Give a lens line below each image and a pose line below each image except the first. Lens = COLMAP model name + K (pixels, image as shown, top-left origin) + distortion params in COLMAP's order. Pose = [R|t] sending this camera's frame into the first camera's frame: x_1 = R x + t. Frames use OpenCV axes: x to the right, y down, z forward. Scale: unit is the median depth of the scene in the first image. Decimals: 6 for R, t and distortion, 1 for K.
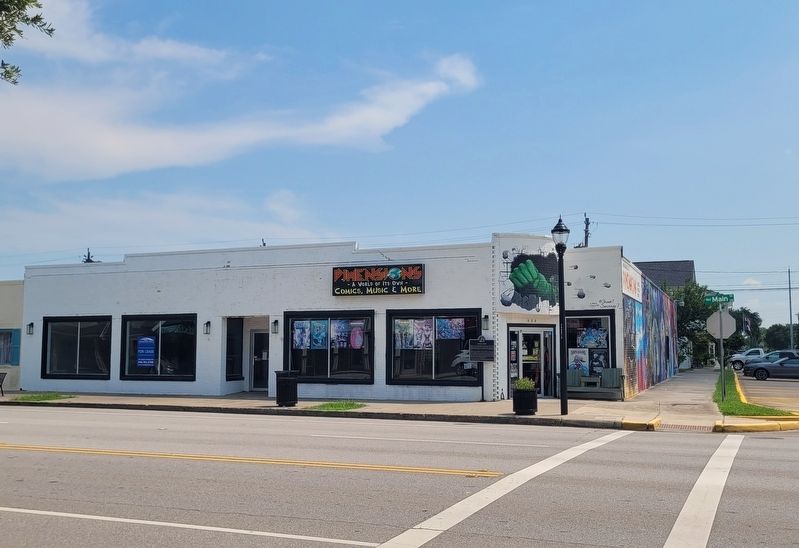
lens RADIAL K [[843.7, 0, 400.0], [0, 843.7, 275.5], [0, 0, 1]] dist [0.002156, 0.000000]
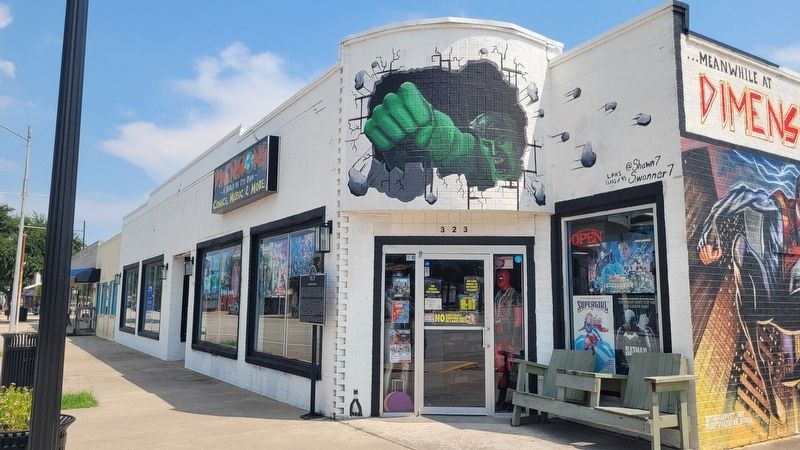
lens RADIAL K [[612.7, 0, 400.5], [0, 612.7, 219.5], [0, 0, 1]] dist [0.012916, 0.000538]
pose [[0.812866, -0.073655, -0.577775, 0.316110], [0.045516, 0.996971, -0.063058, 0.067409], [0.580670, 0.024959, 0.813756, 0.740463]]
